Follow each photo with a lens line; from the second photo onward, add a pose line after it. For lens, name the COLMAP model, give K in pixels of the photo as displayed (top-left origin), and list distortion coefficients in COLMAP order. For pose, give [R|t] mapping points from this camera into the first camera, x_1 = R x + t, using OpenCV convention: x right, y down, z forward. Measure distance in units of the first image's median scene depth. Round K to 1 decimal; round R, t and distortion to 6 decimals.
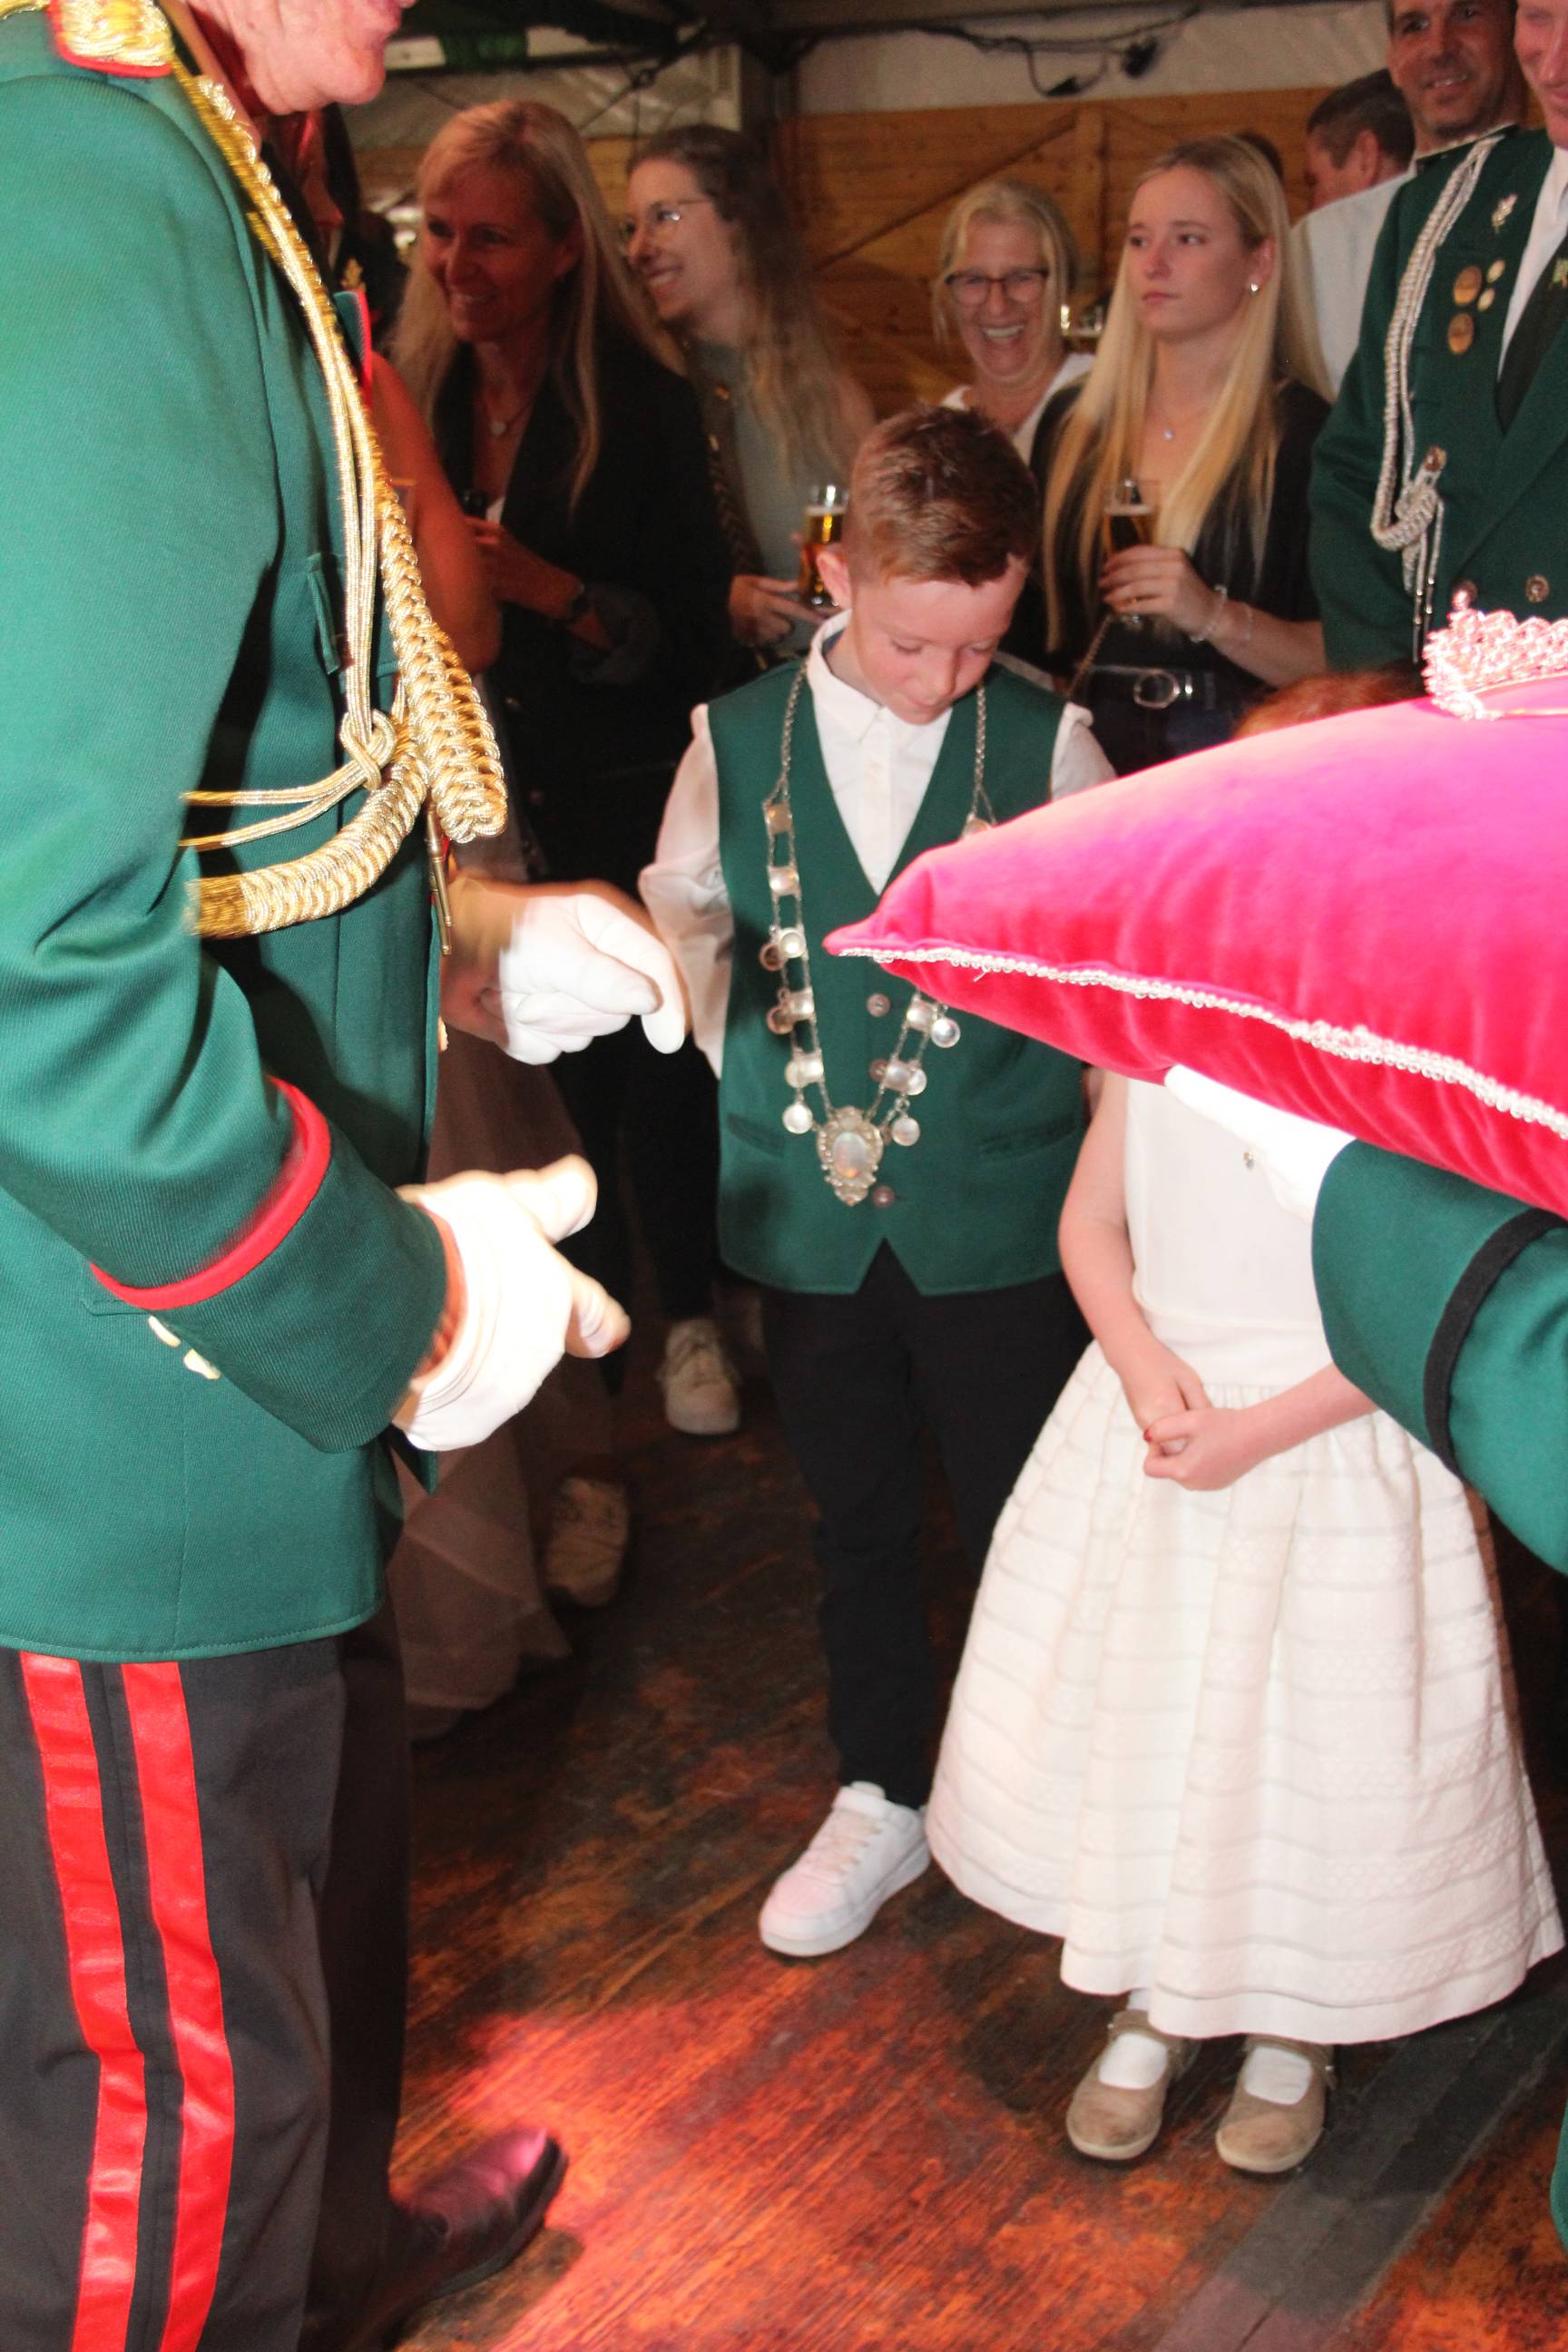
lens RADIAL K [[3062.3, 0, 843.9], [0, 3062.3, 1122.7], [0, 0, 1]] dist [-0.016043, 0.098800]
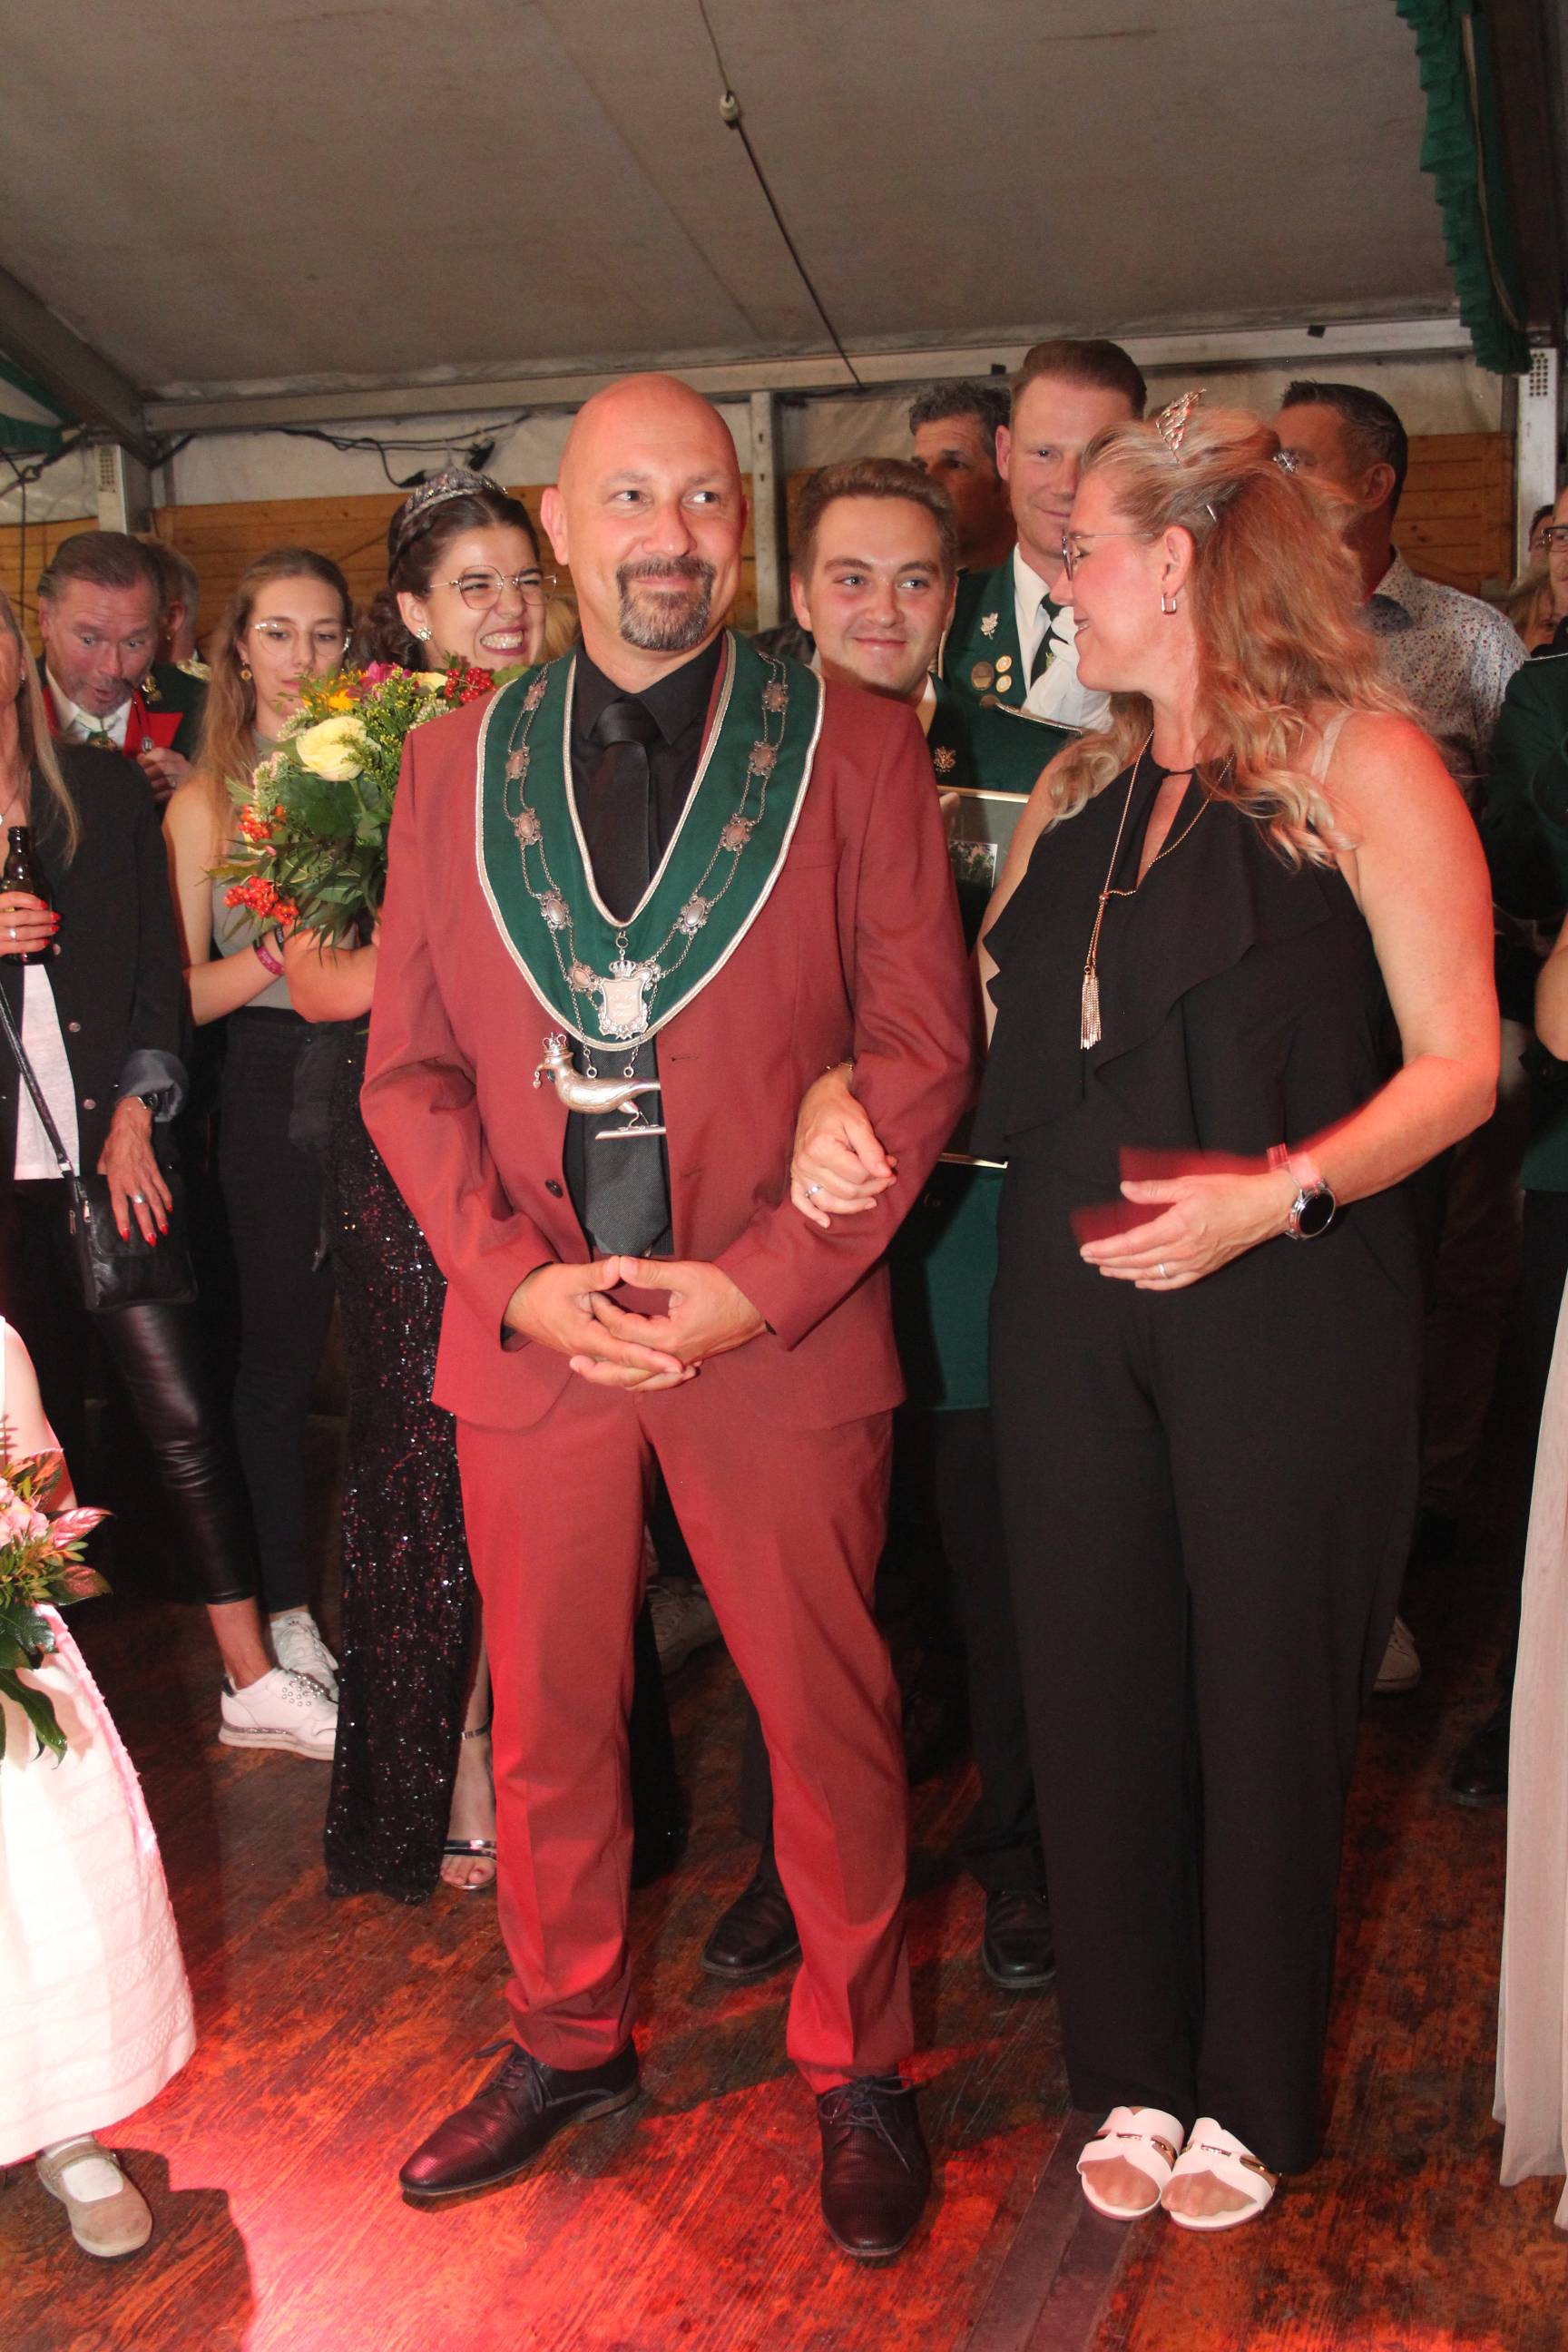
lens RADIAL K [[2928.2, 0, 828.2], [0, 2928.2, 1094.4], [0, 0, 1]] dist [-0.017324, 0.084492]
pose [[0.961466, -0.065006, 0.267128, -0.234177], [0.091560, 0.991889, -0.088170, 0.007354], [-0.259230, 0.109231, 0.959619, -0.193907]]
